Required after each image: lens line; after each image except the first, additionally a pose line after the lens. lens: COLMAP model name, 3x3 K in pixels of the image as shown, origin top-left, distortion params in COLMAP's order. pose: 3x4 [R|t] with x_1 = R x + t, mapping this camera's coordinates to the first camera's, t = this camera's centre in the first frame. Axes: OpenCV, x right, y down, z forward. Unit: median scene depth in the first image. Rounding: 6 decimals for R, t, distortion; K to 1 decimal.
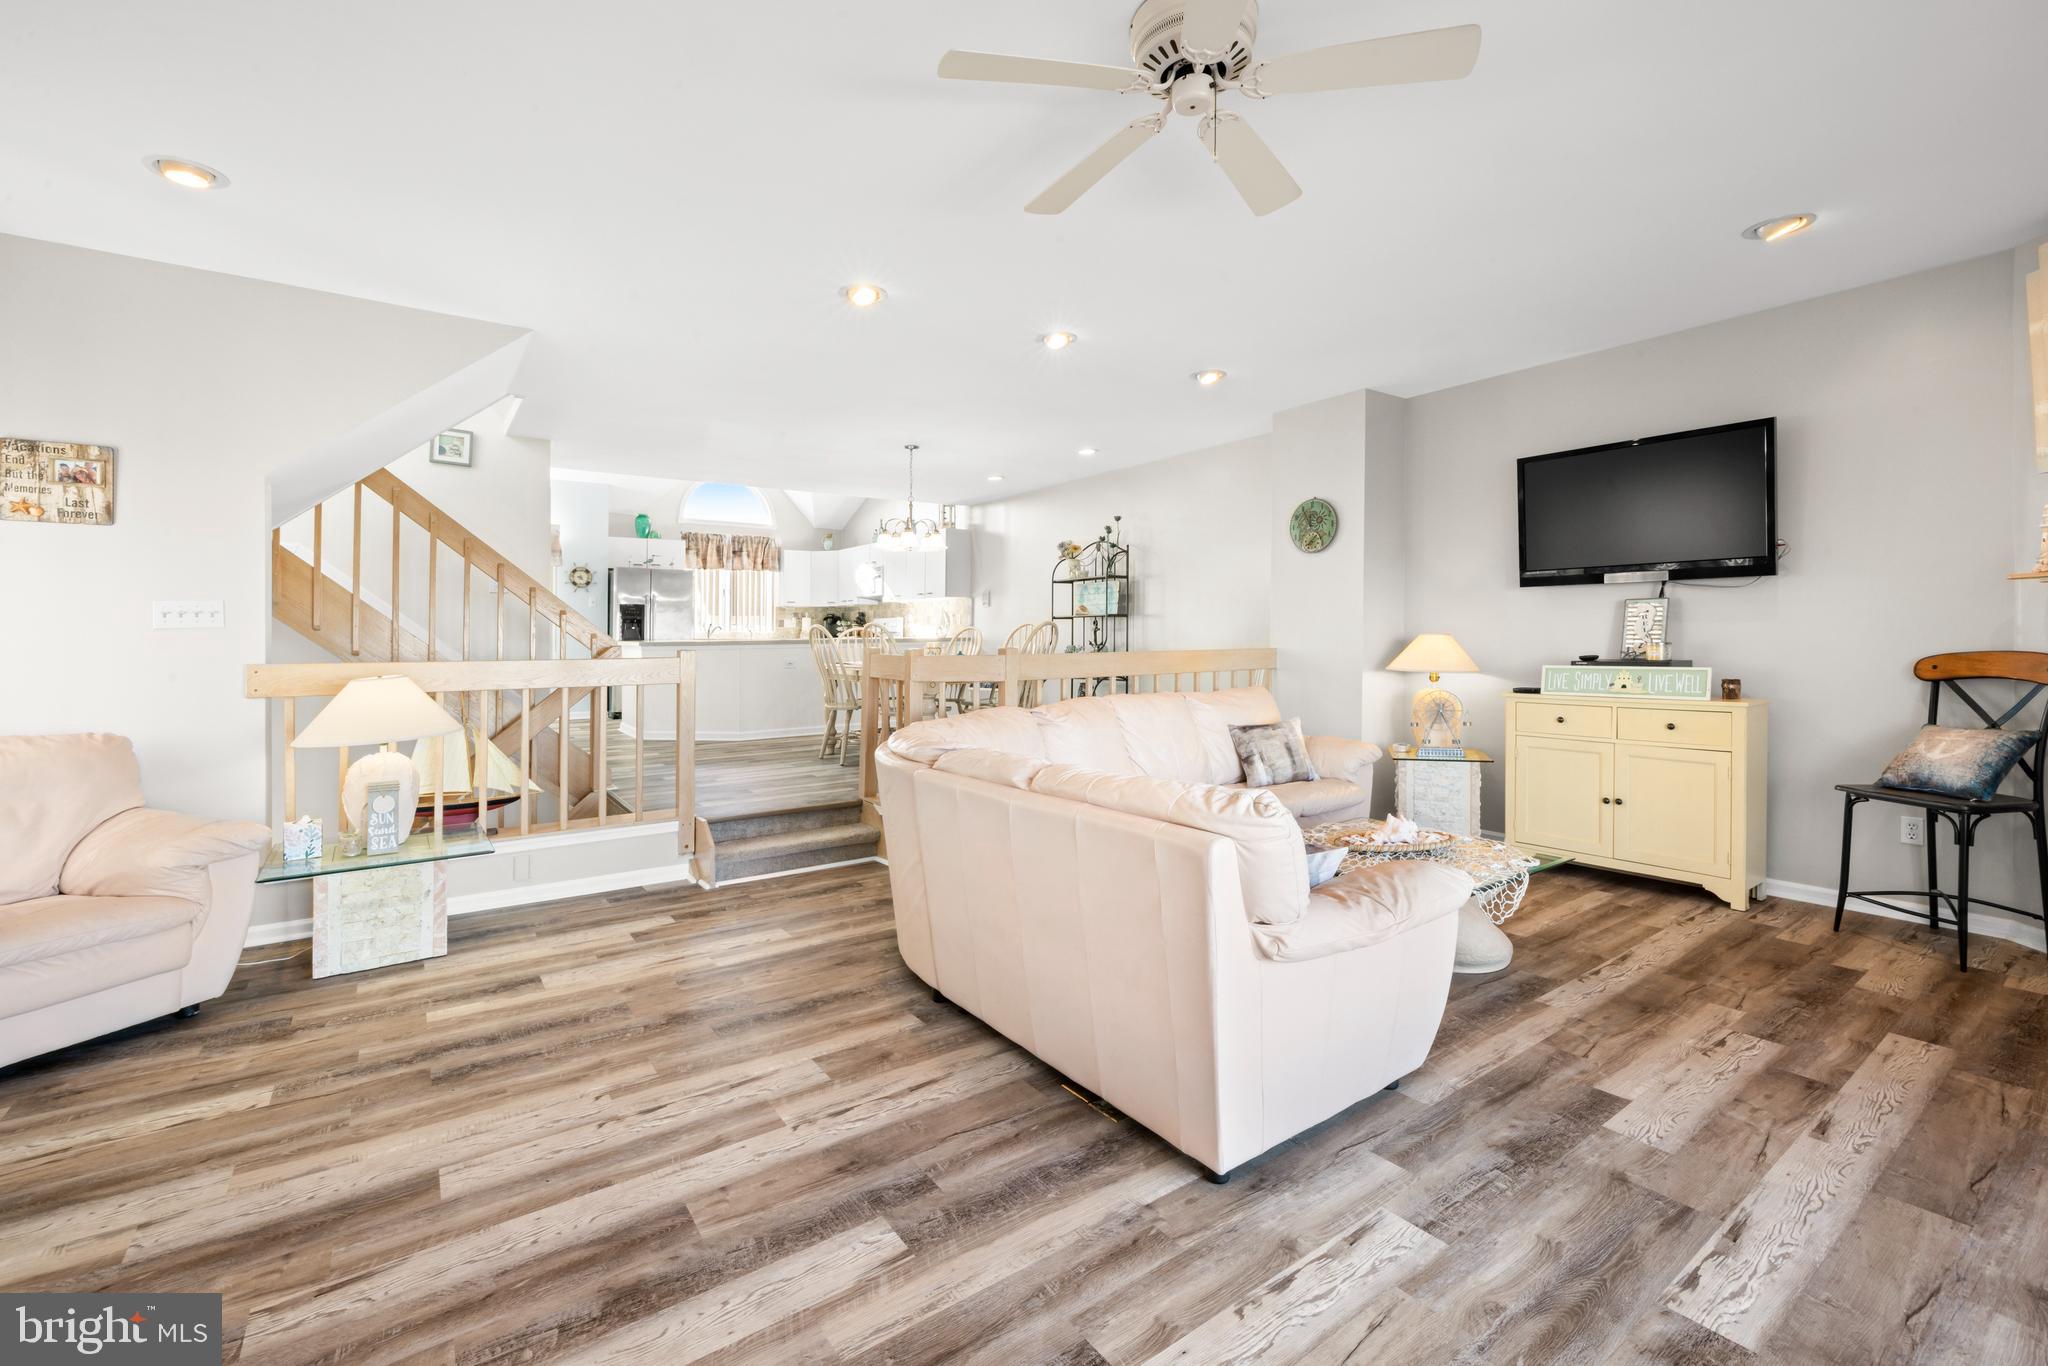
lens RADIAL K [[862.5, 0, 1027.8], [0, 862.5, 657.1], [0, 0, 1]] dist [0.000571, 0.000147]
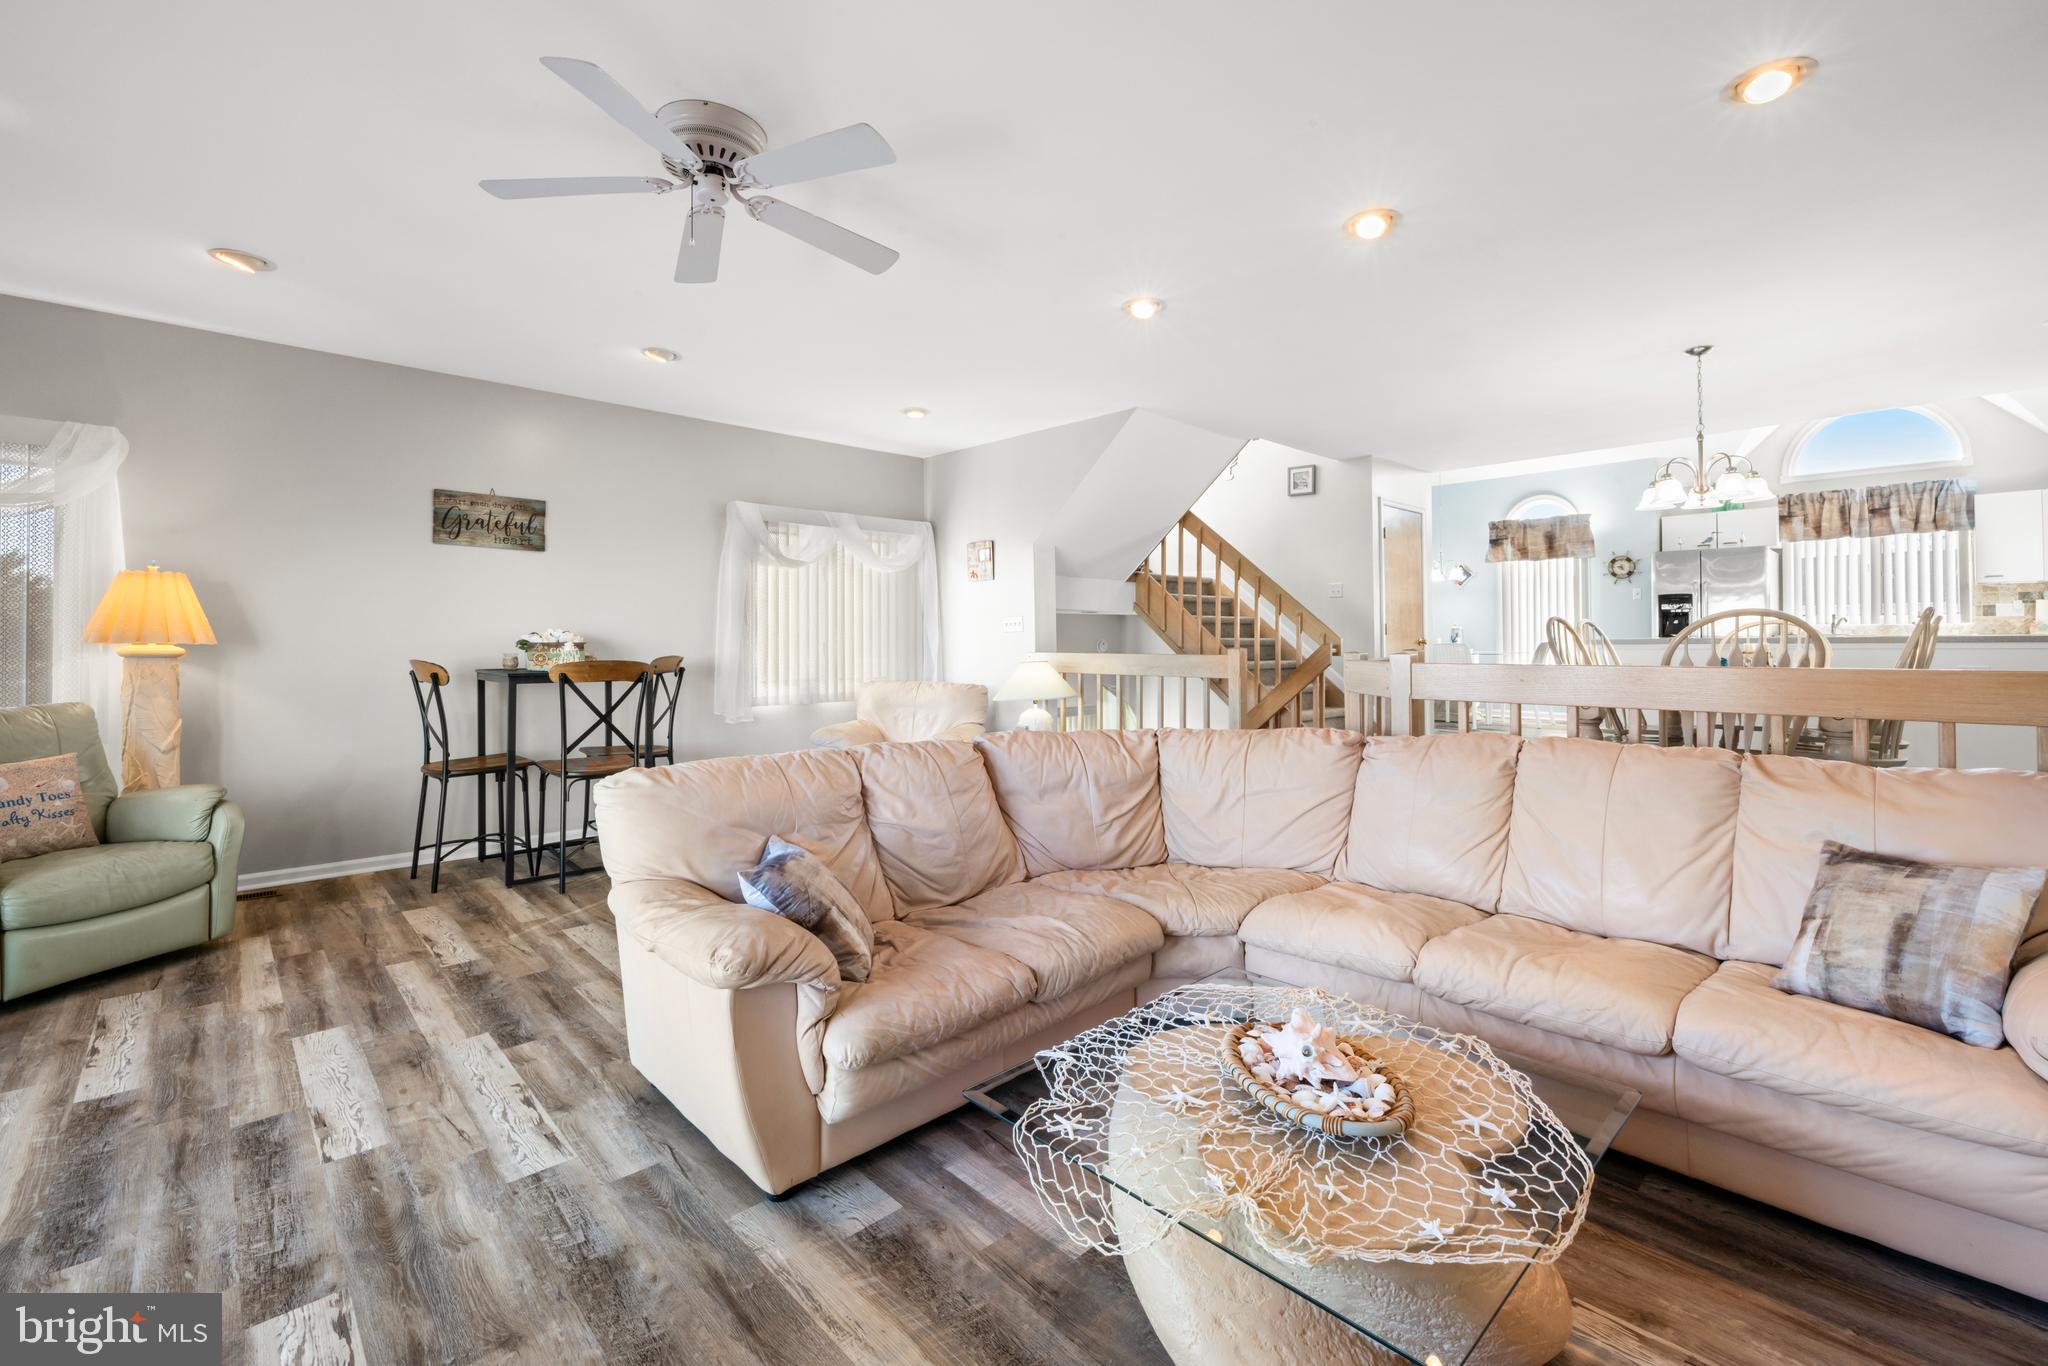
lens RADIAL K [[867.9, 0, 1026.3], [0, 867.9, 618.0], [0, 0, 1]] dist [0.001234, 0.000016]
pose [[0.143426, -0.015866, -0.989534, 1.295735], [-0.020859, 0.999601, -0.019051, -0.038092], [0.989441, 0.023373, 0.143038, 1.122532]]
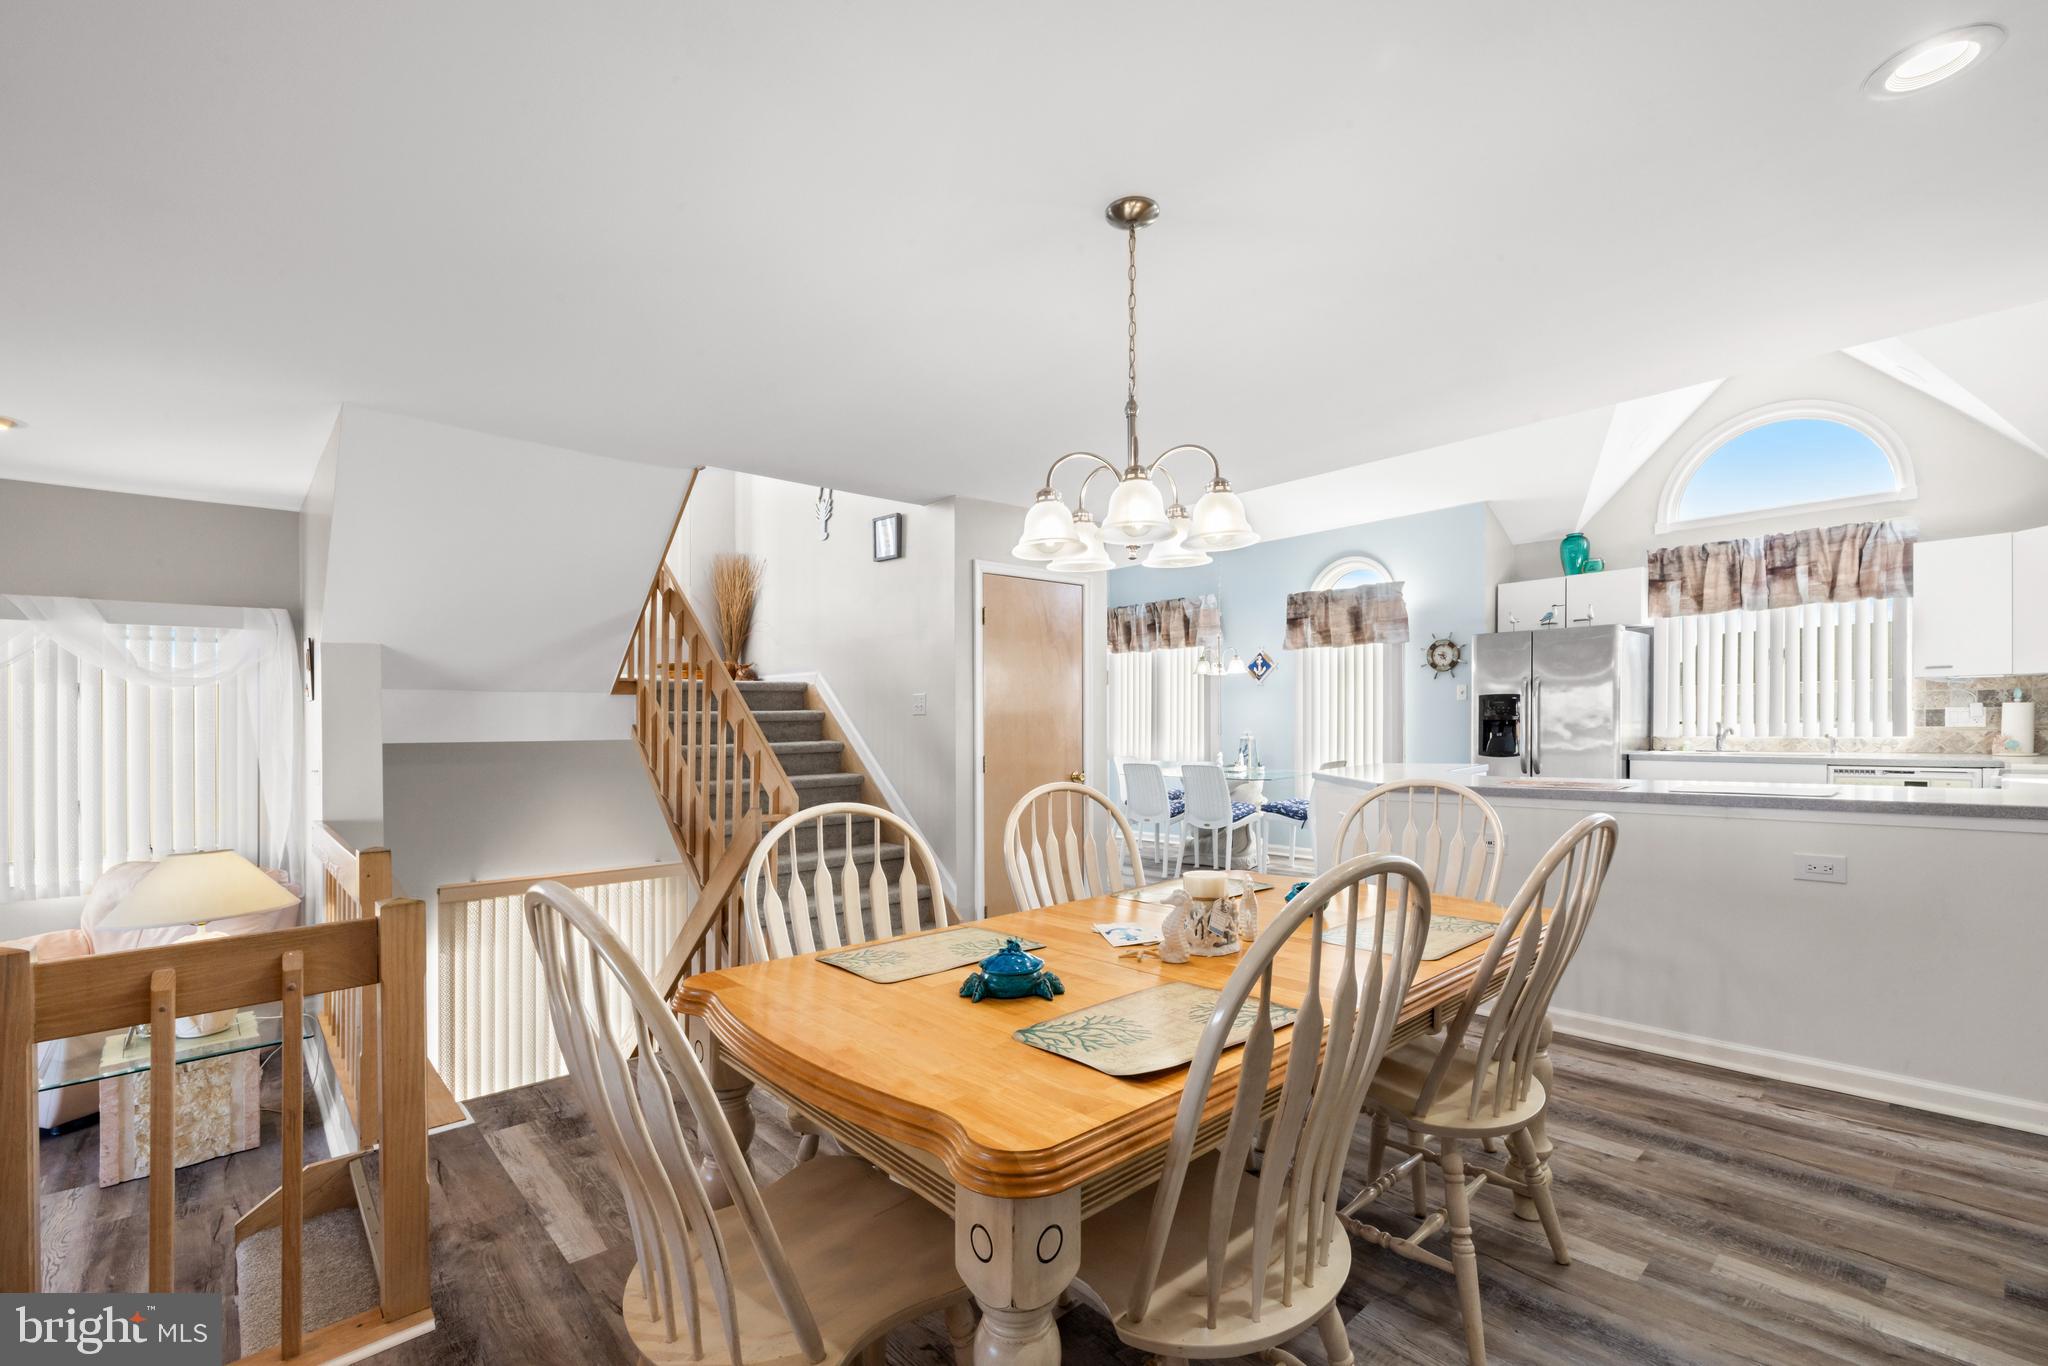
lens RADIAL K [[898.6, 0, 1029.6], [0, 898.6, 714.7], [0, 0, 1]] dist [0.001197, -0.000111]
pose [[0.135814, -0.000456, -0.990734, 0.480369], [-0.006012, 0.999981, -0.001284, -0.198958], [0.990716, 0.006130, 0.135809, 2.661296]]
